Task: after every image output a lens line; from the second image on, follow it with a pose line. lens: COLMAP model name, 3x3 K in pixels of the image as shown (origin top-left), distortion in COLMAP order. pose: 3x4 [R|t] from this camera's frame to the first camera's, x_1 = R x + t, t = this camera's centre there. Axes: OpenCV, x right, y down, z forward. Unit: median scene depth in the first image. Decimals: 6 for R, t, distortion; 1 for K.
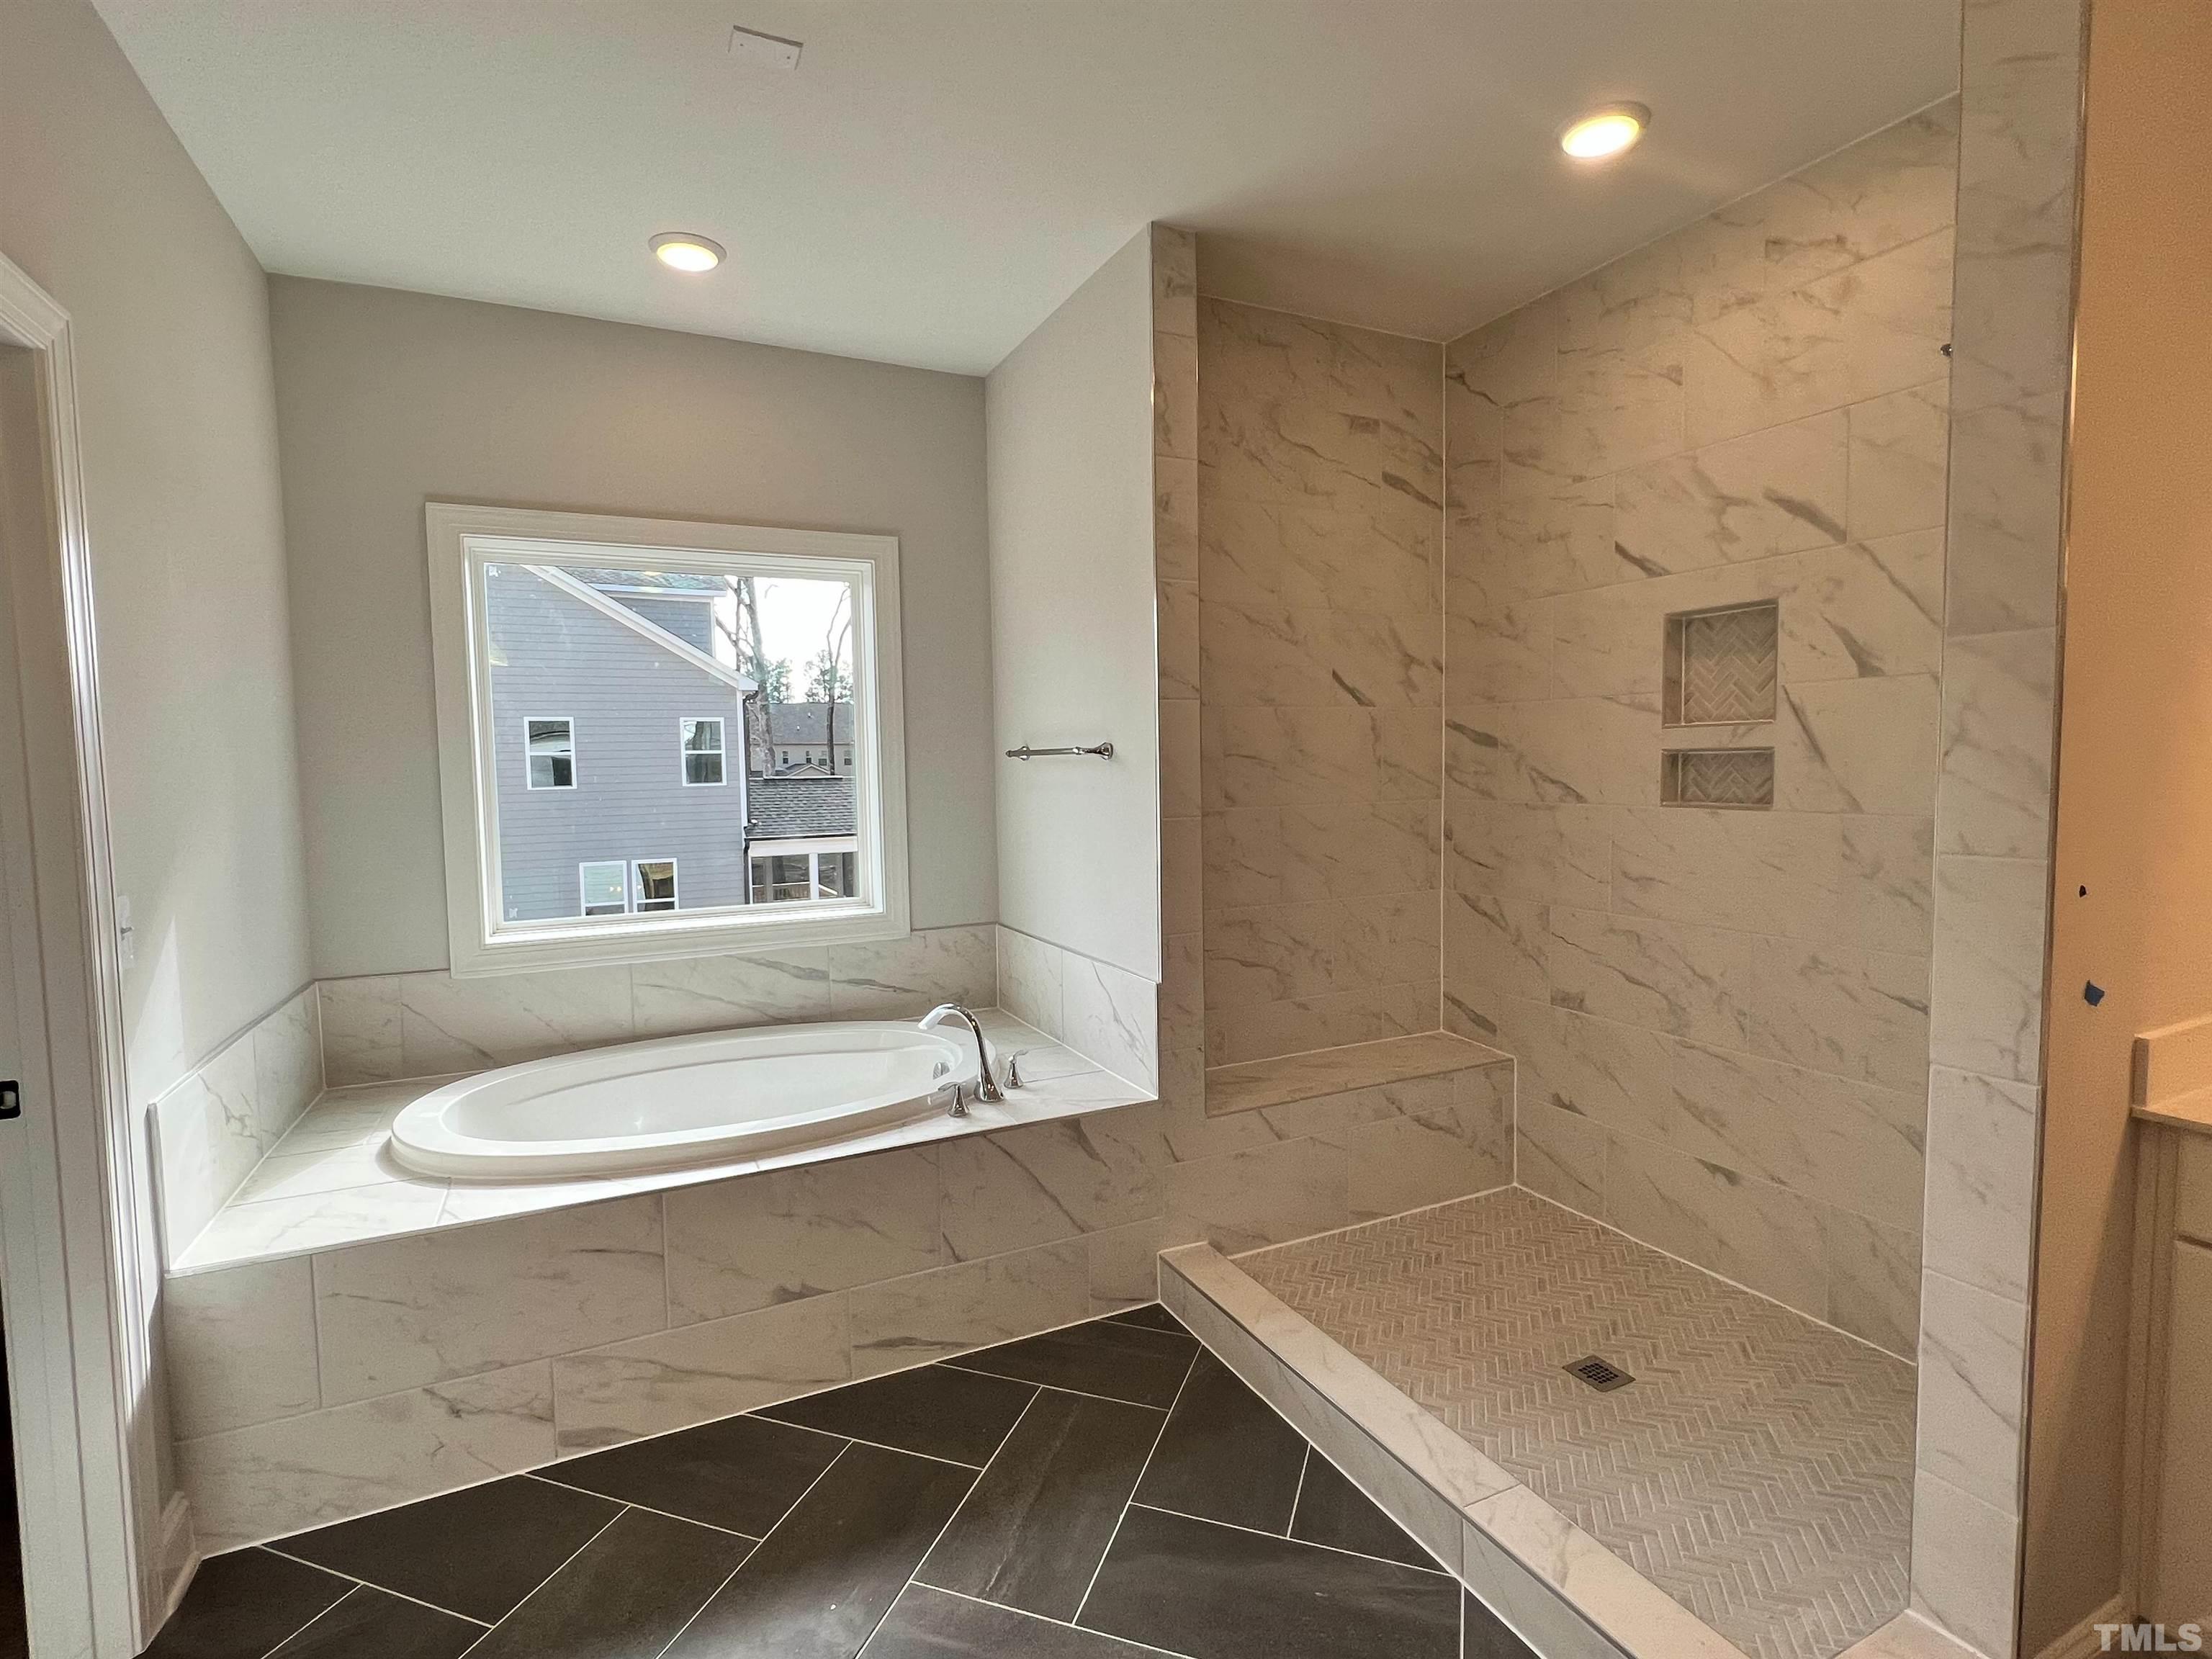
lens RADIAL K [[1063.0, 0, 1103.1], [0, 1063.0, 827.7], [0, 0, 1]] dist [-0.000413, 0.000283]
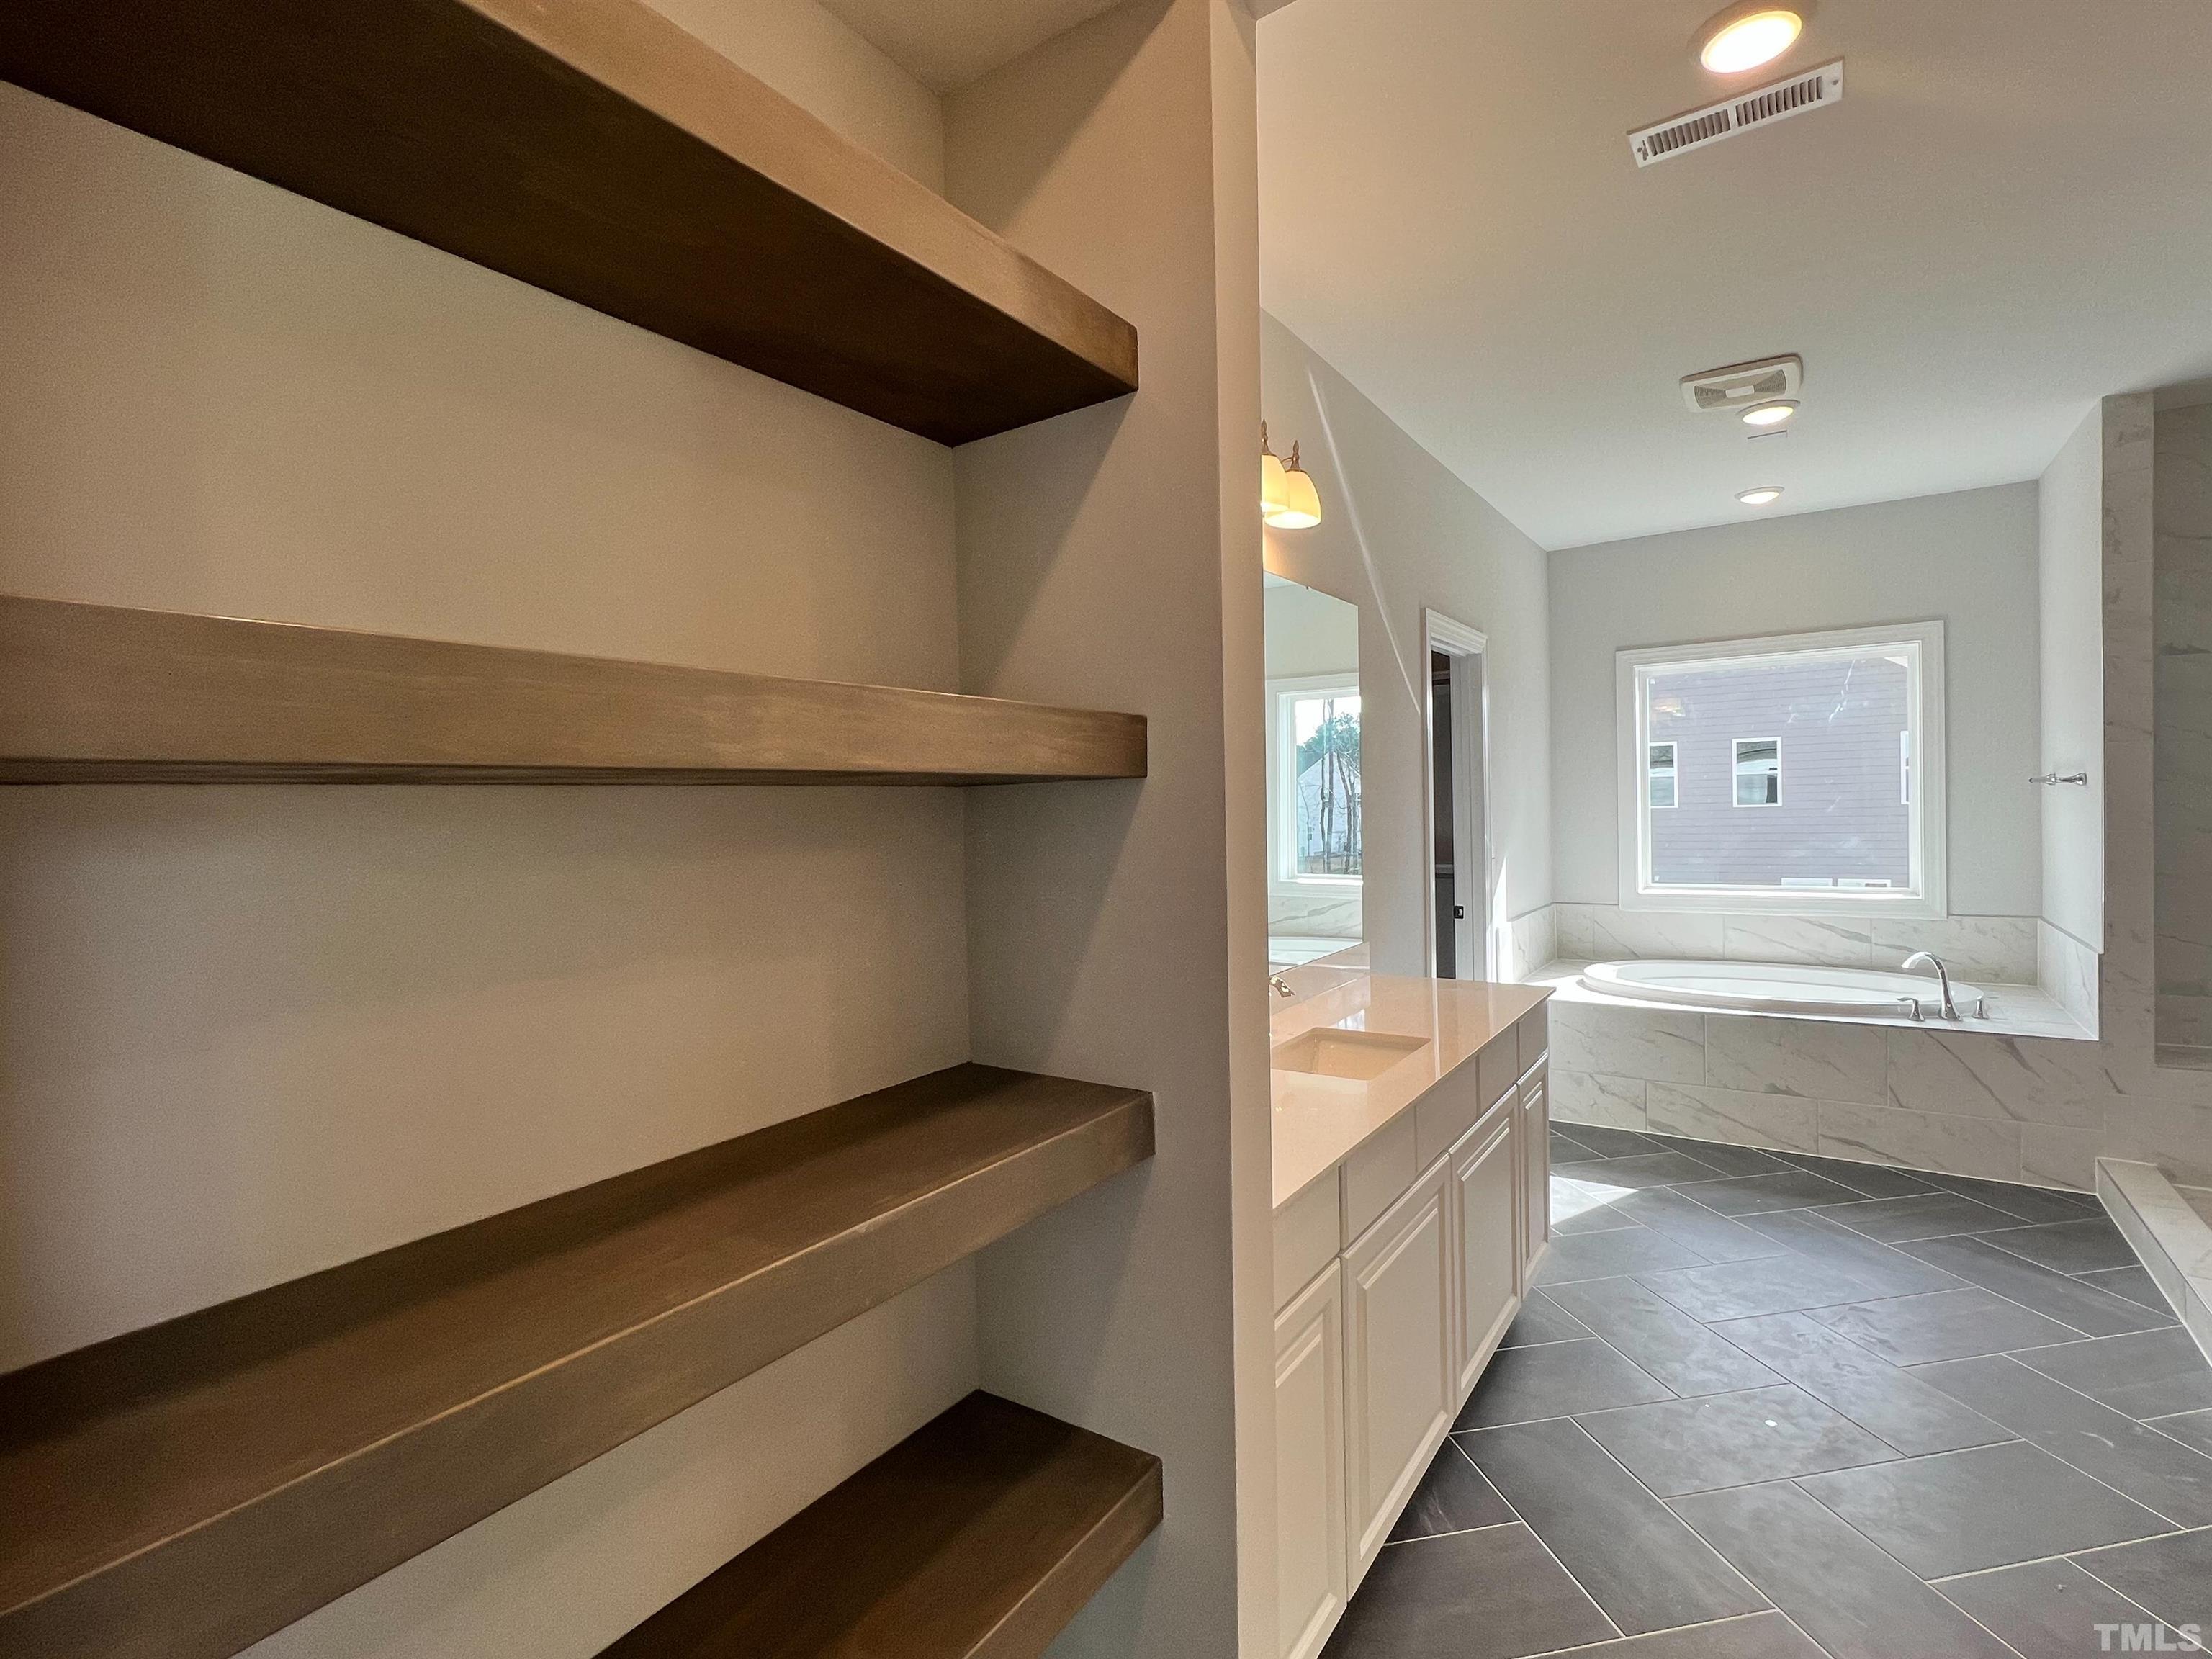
lens RADIAL K [[1063.0, 0, 1103.1], [0, 1063.0, 827.7], [0, 0, 1]] dist [-0.000413, 0.000283]
pose [[0.501810, 0.023891, -0.864648, 0.581376], [-0.037364, 0.999284, 0.005927, 0.026934], [0.864170, 0.029332, 0.502344, -0.772866]]
